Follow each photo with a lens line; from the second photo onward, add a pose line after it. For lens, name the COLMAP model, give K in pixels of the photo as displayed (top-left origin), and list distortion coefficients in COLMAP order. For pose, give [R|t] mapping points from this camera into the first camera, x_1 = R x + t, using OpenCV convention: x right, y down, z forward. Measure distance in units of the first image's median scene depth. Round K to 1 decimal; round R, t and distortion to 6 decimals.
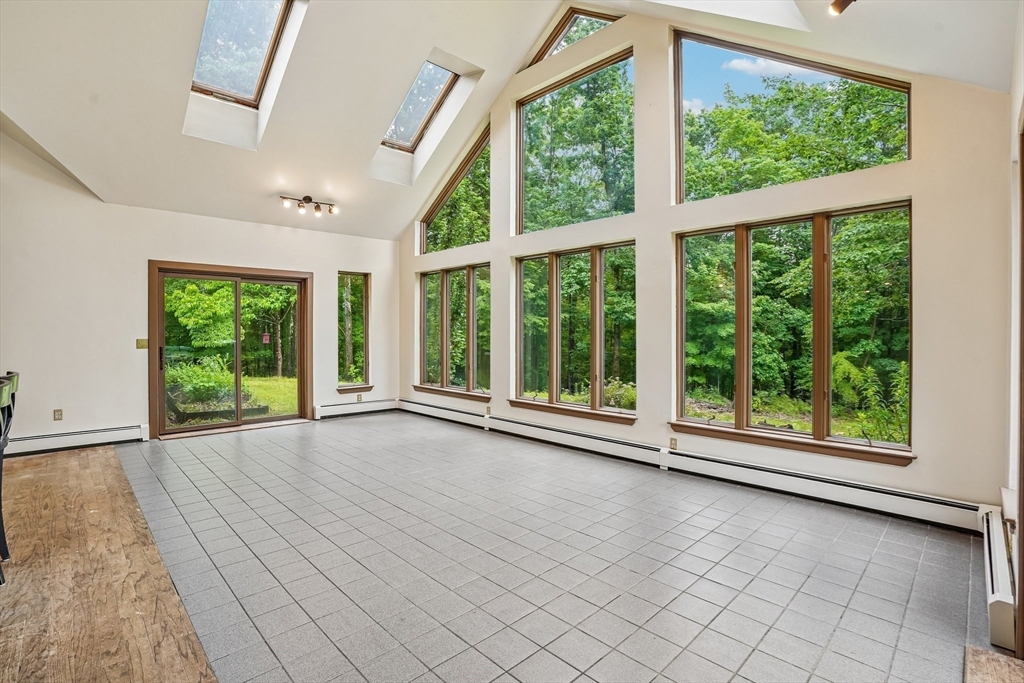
lens RADIAL K [[475.2, 0, 506.6], [0, 475.2, 336.6], [0, 0, 1]] dist [-0.039623, 0.000675]
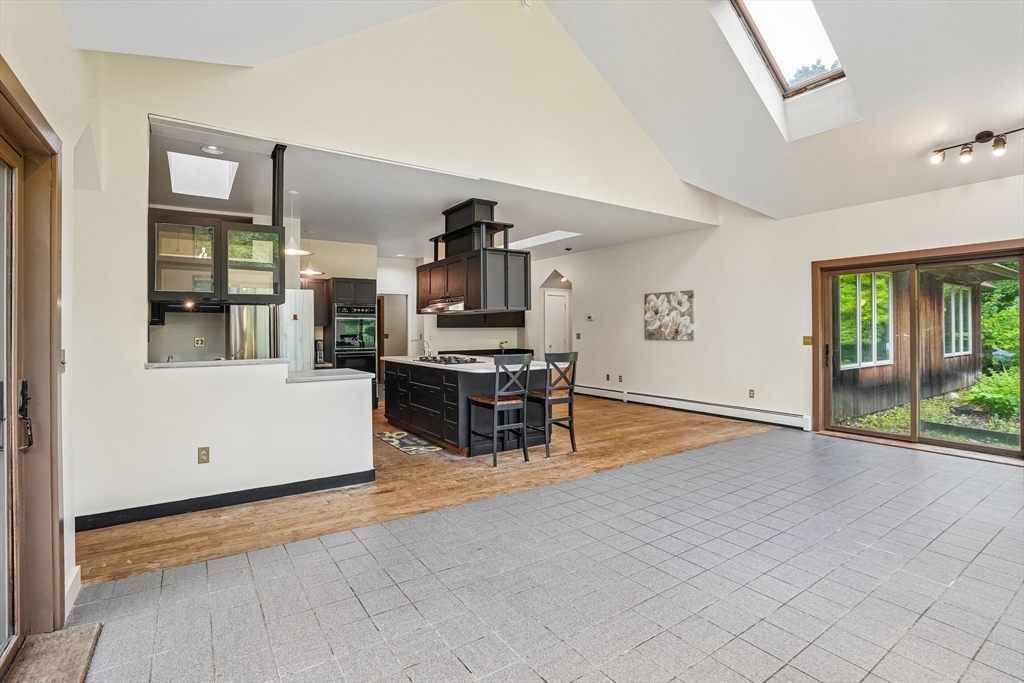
lens RADIAL K [[475.2, 0, 506.6], [0, 475.2, 336.6], [0, 0, 1]] dist [-0.039623, 0.000675]
pose [[-0.174181, 0.012106, -0.984639, 0.622989], [-0.004730, 0.999903, 0.013130, -0.008037], [0.984702, 0.006944, -0.174107, 0.759876]]
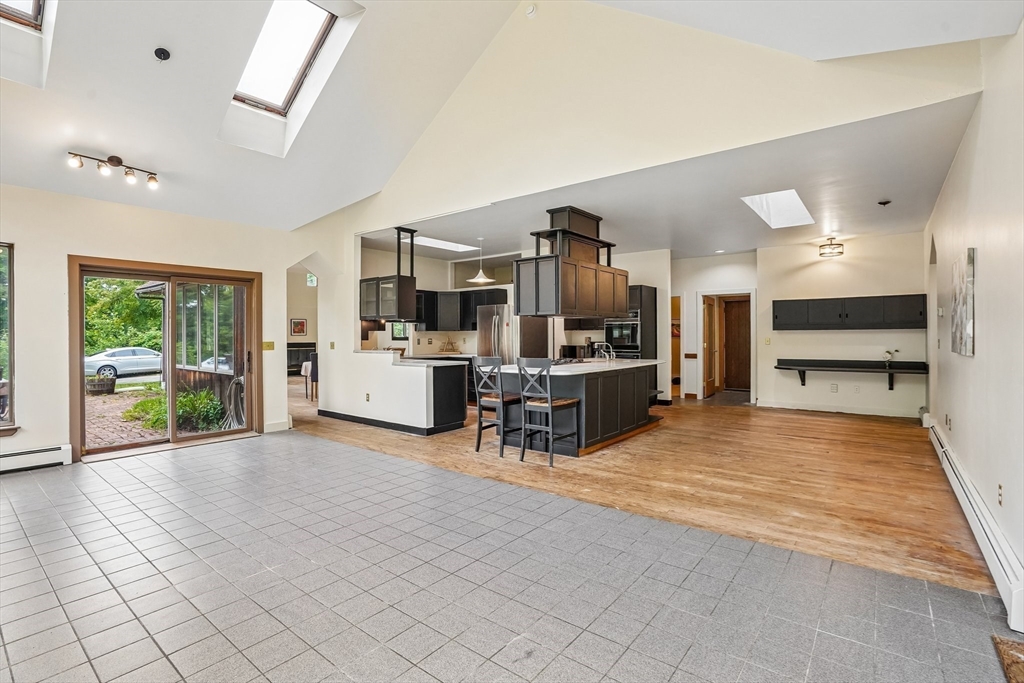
lens RADIAL K [[475.2, 0, 506.6], [0, 475.2, 336.6], [0, 0, 1]] dist [-0.039623, 0.000675]
pose [[-0.991909, 0.005933, -0.126810, -0.508203], [0.004676, 0.999937, 0.010212, -0.017047], [0.126863, 0.009536, -0.991874, 1.976434]]
